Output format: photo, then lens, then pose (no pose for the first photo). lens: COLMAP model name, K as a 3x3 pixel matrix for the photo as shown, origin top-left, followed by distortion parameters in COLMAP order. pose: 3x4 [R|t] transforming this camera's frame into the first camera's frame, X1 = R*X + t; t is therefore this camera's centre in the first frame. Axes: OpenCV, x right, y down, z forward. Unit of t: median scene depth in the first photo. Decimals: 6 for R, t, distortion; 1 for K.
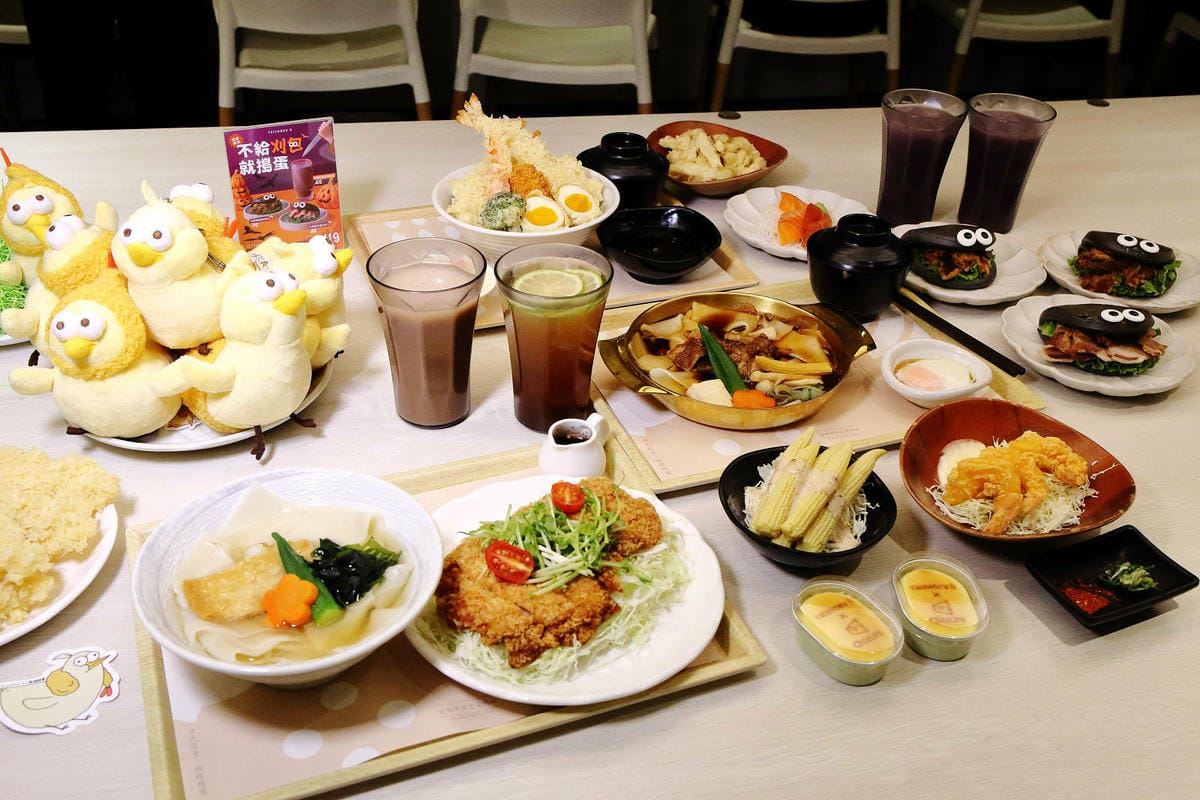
lens RADIAL K [[1139.0, 0, 600.0], [0, 1139.0, 400.0], [0, 0, 1]] dist [0.001850, -0.000672]
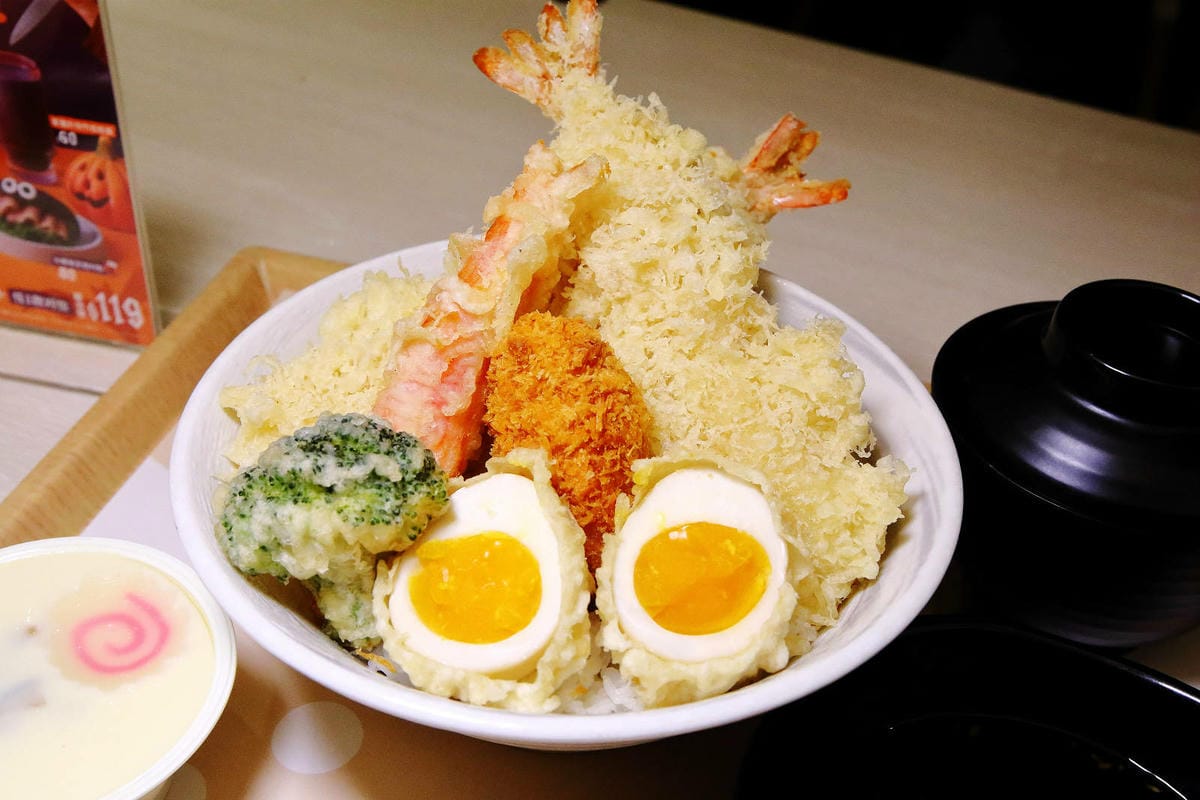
lens RADIAL K [[1453.7, 0, 600.0], [0, 1453.7, 419.7], [0, 0, 1]] dist [0.015930, 0.017676]
pose [[0.796085, 0.375669, -0.474470, 0.160353], [-0.353111, 0.925053, 0.139961, -0.427671], [0.491490, 0.056120, 0.869073, 1.376307]]
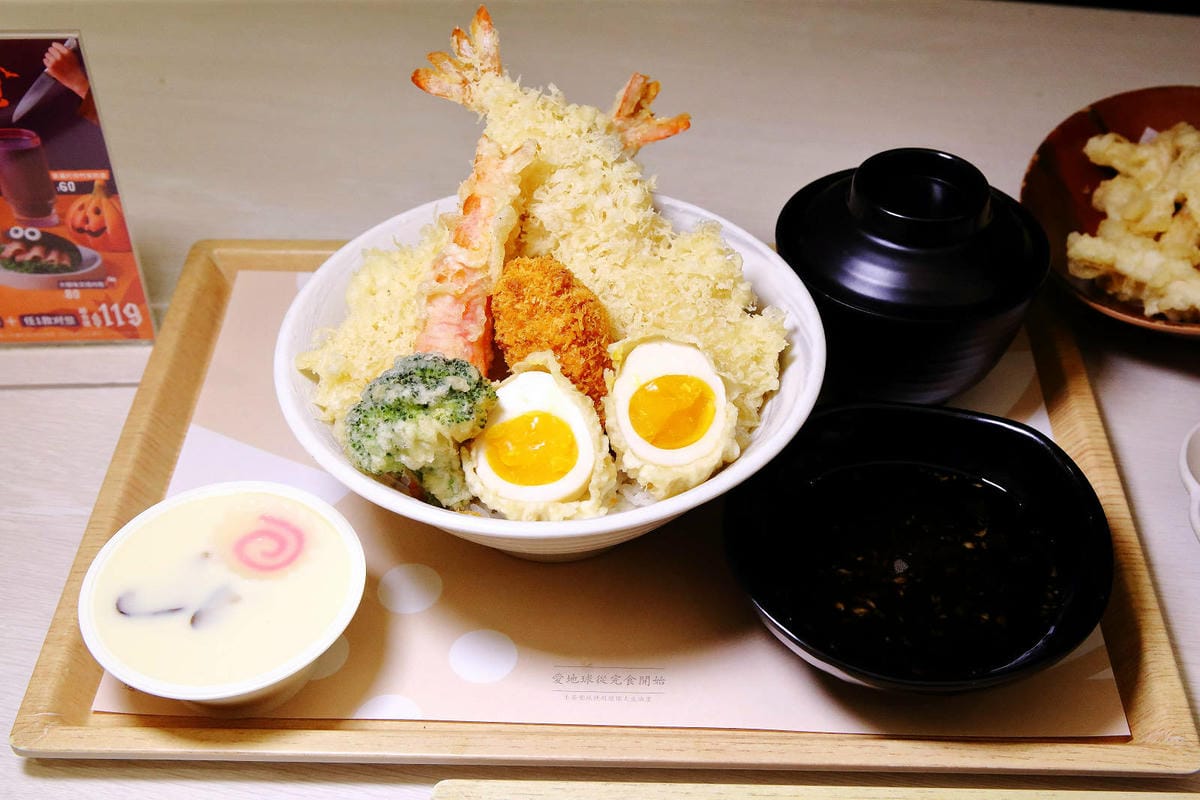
lens RADIAL K [[1538.9, 0, 600.0], [0, 1538.9, 400.0], [0, 0, 1]] dist [0.071890, 0.008267]
pose [[0.922456, 0.221280, -0.316400, 0.187734], [-0.177516, 0.970793, 0.161398, -0.447979], [0.342873, -0.092716, 0.934795, 1.066307]]
